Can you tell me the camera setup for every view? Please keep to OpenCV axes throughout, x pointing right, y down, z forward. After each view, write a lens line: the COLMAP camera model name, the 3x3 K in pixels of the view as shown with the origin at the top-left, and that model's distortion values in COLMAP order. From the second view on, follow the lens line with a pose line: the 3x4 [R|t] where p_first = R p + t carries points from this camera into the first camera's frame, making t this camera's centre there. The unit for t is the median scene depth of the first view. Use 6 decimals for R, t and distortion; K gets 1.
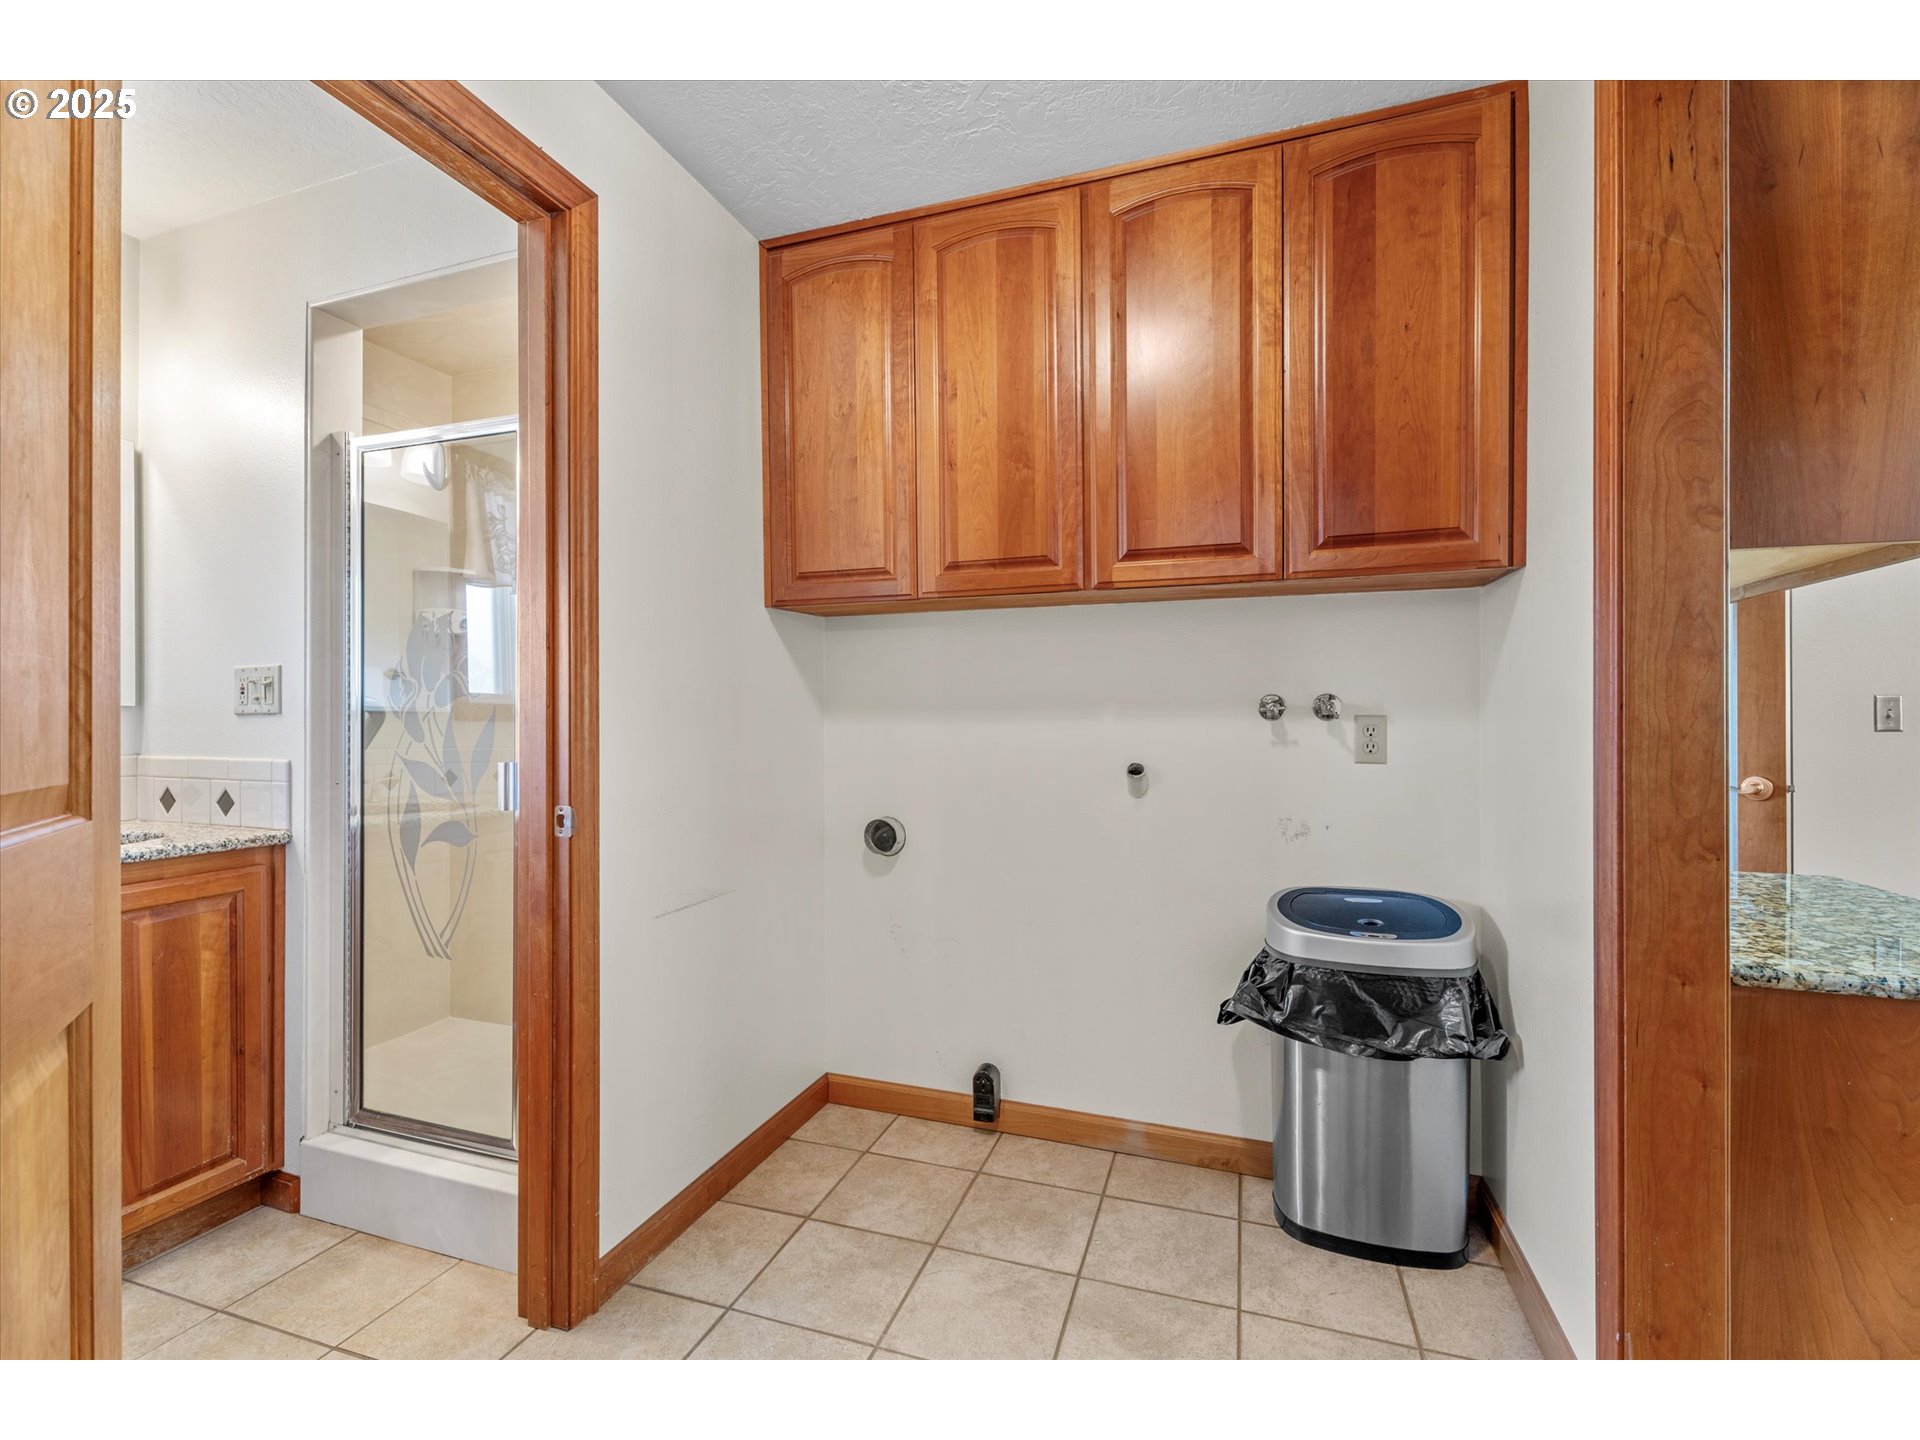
lens RADIAL K [[857.4, 0, 957.3], [0, 857.4, 727.2], [0, 0, 1]] dist [0.000942, 0.000156]
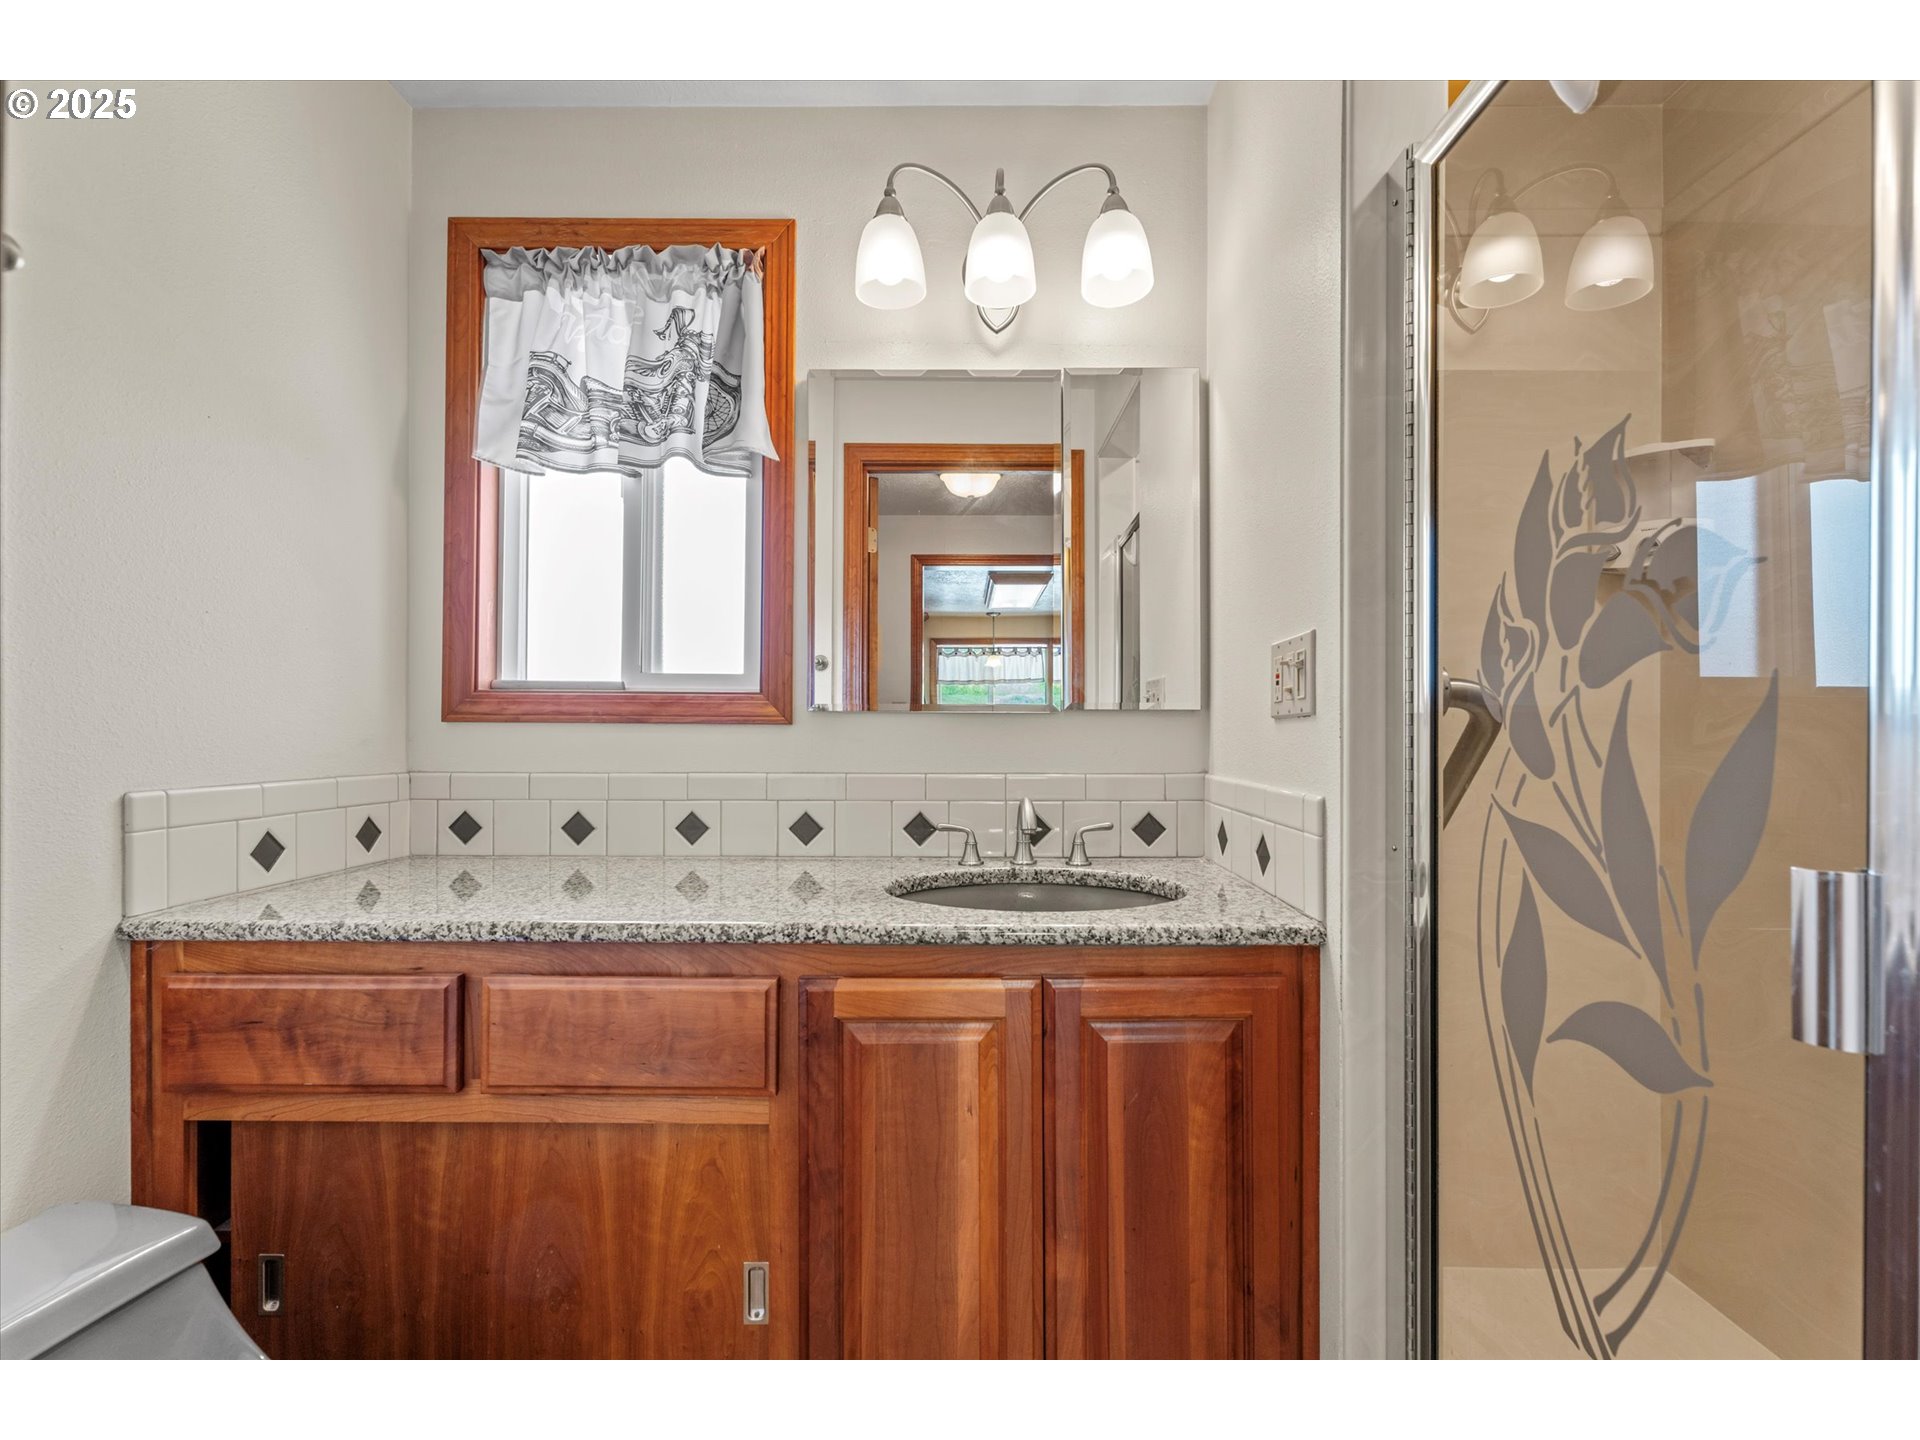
lens RADIAL K [[857.4, 0, 957.3], [0, 857.4, 727.2], [0, 0, 1]] dist [0.000942, 0.000156]
pose [[0.320976, -0.007291, -0.947059, -0.337766], [-0.004812, 0.999945, -0.009329, -0.000918], [0.947075, 0.007551, 0.320923, 0.616373]]
